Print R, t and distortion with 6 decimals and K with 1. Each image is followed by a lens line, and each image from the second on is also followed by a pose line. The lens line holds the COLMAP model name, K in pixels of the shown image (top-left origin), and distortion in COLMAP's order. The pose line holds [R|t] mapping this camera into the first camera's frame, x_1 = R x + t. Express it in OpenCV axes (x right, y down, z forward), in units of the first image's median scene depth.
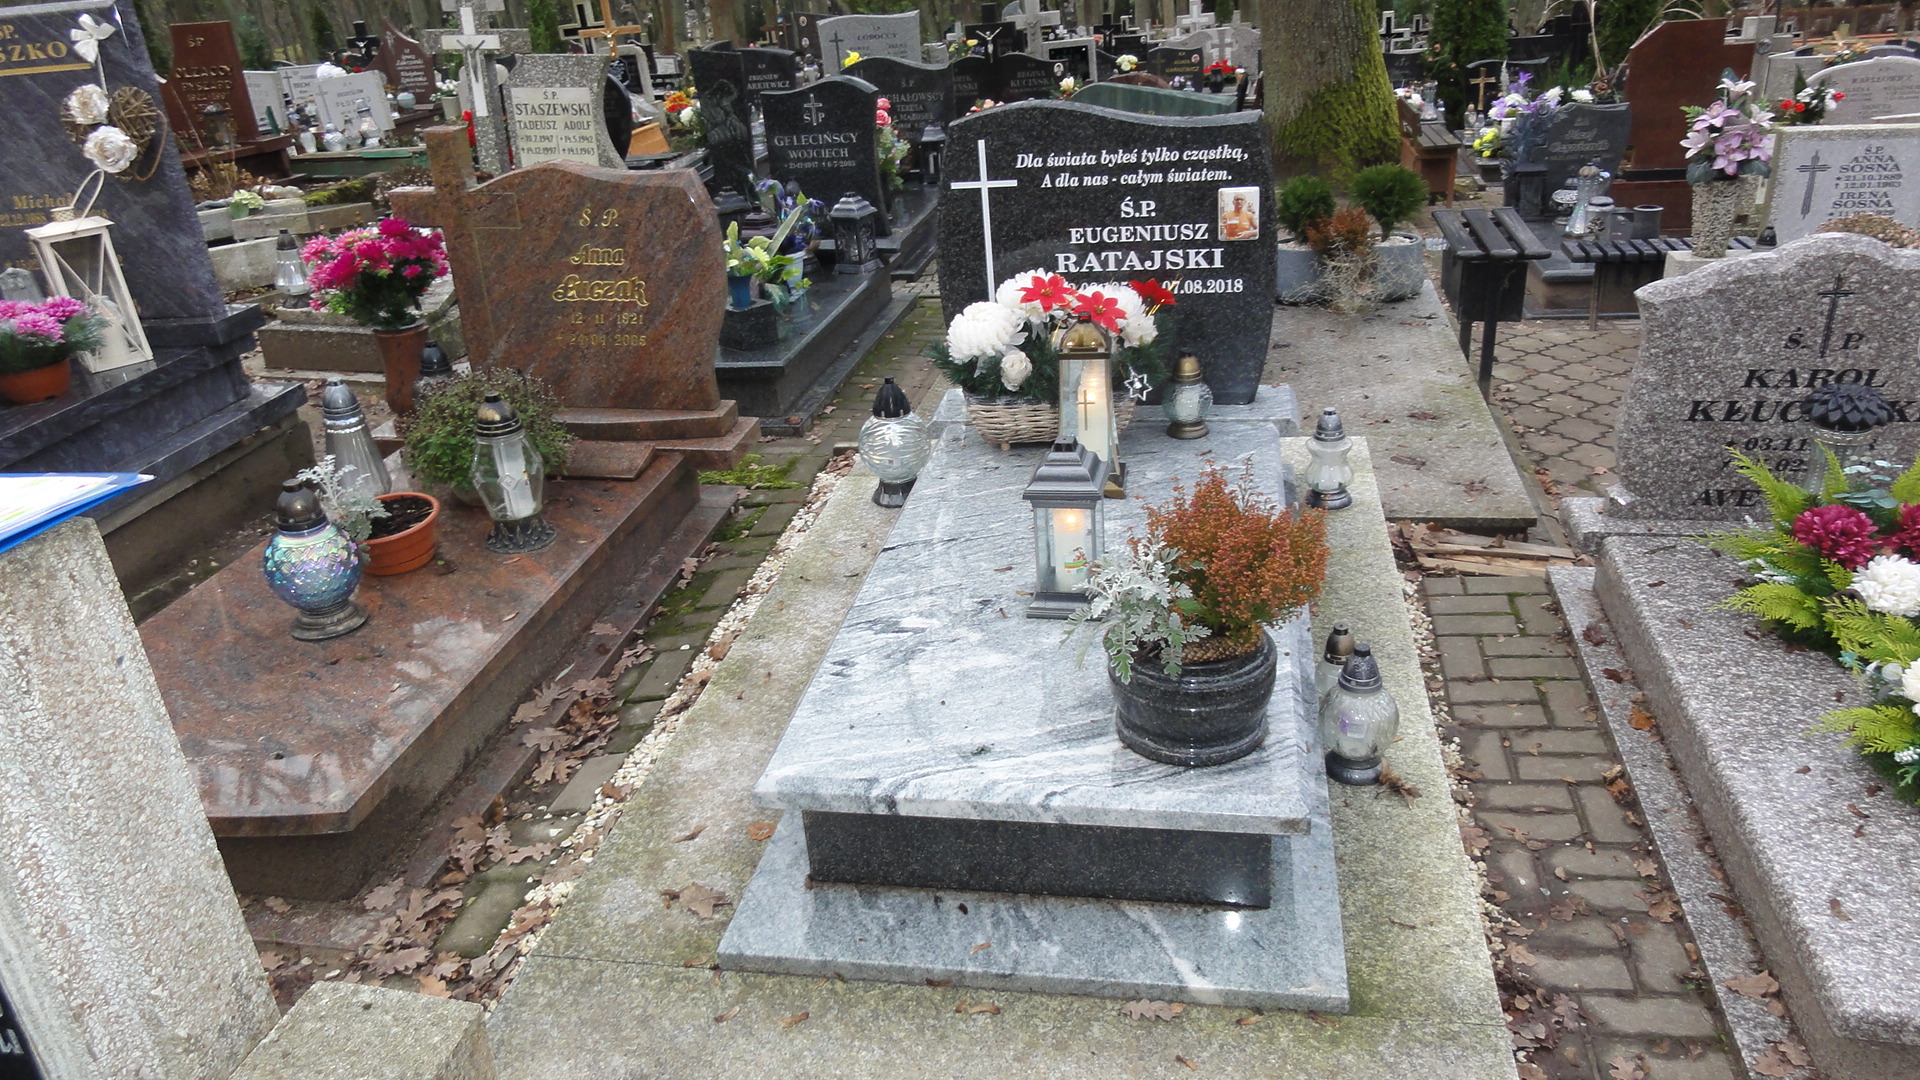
lens RADIAL K [[1354.6, 0, 960.0], [0, 1354.6, 540.0], [0, 0, 1]] dist [-0.004302, 0.008343]
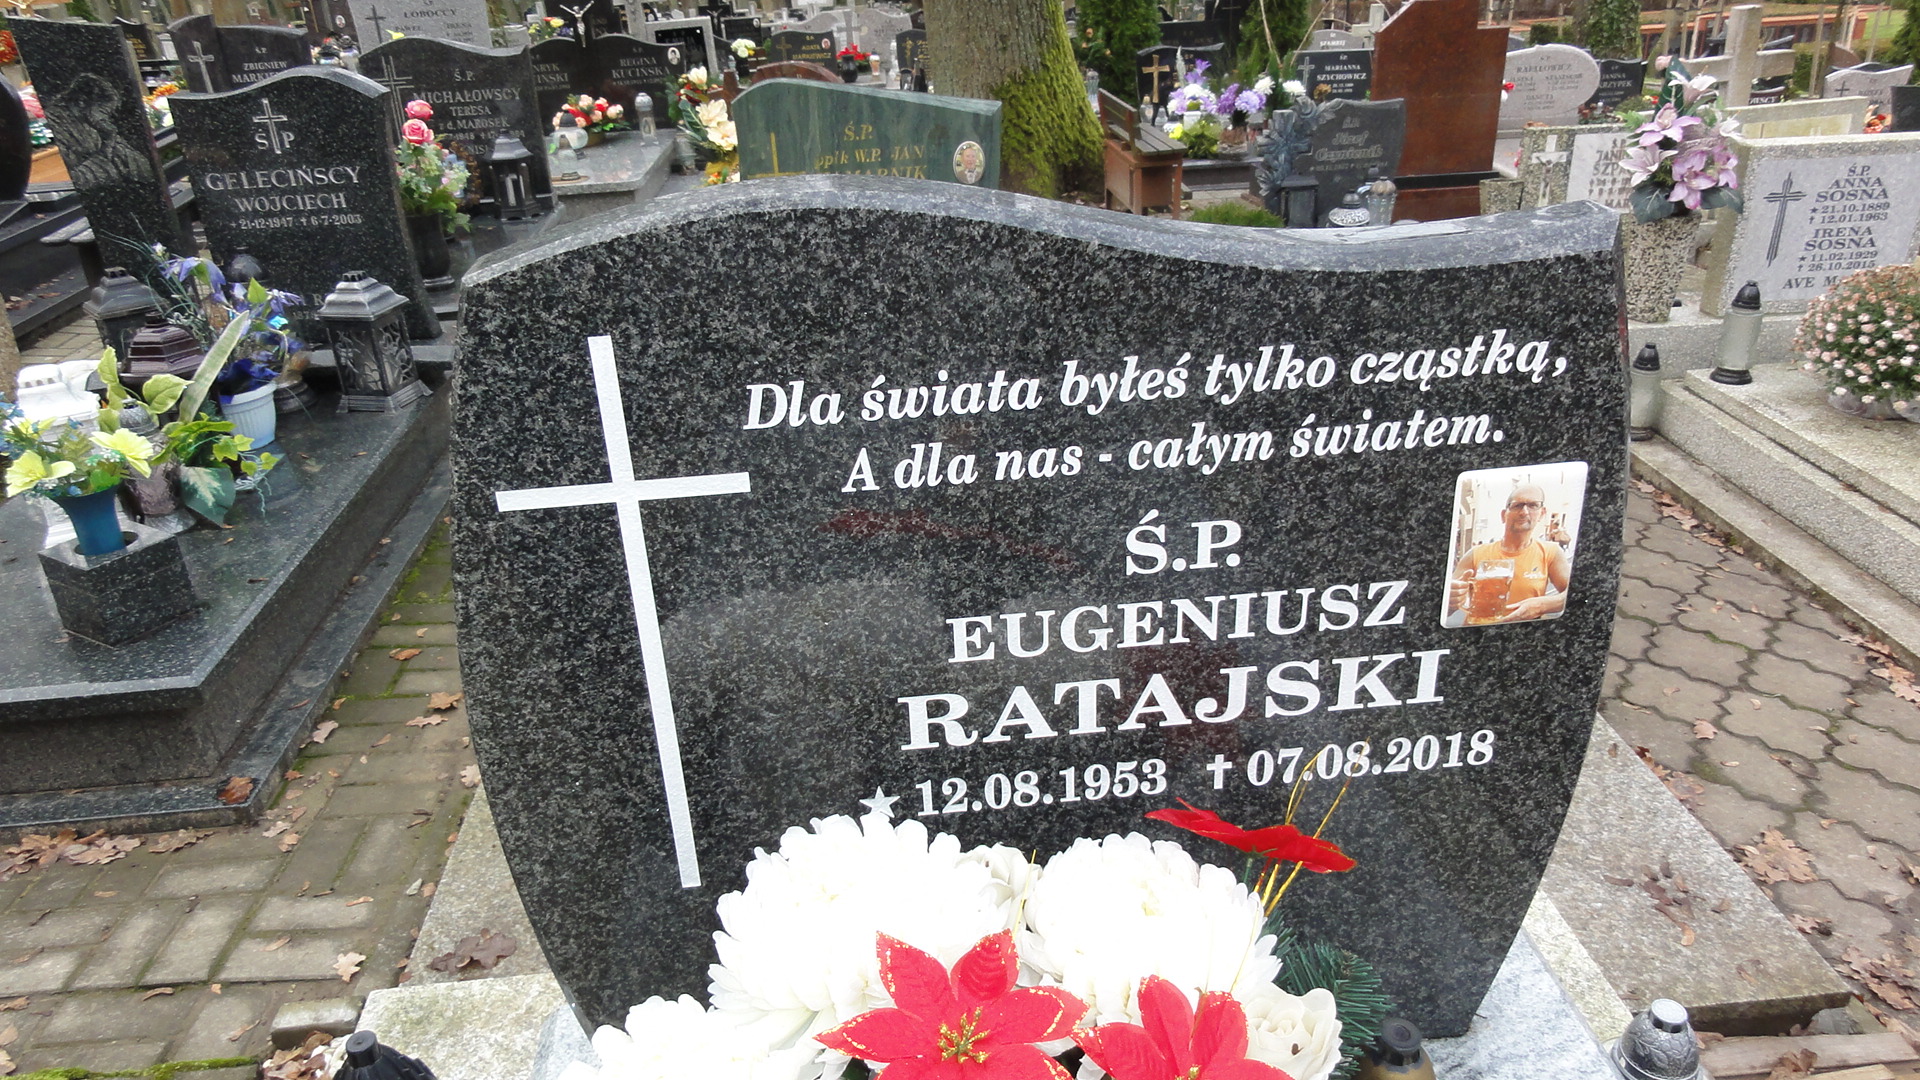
lens RADIAL K [[1354.6, 0, 960.0], [0, 1354.6, 540.0], [0, 0, 1]] dist [-0.004302, 0.008343]
pose [[0.961332, -0.090902, 0.259956, 0.006668], [0.088544, 0.995855, 0.020792, -0.152804], [-0.260769, 0.003030, 0.965396, 0.438253]]
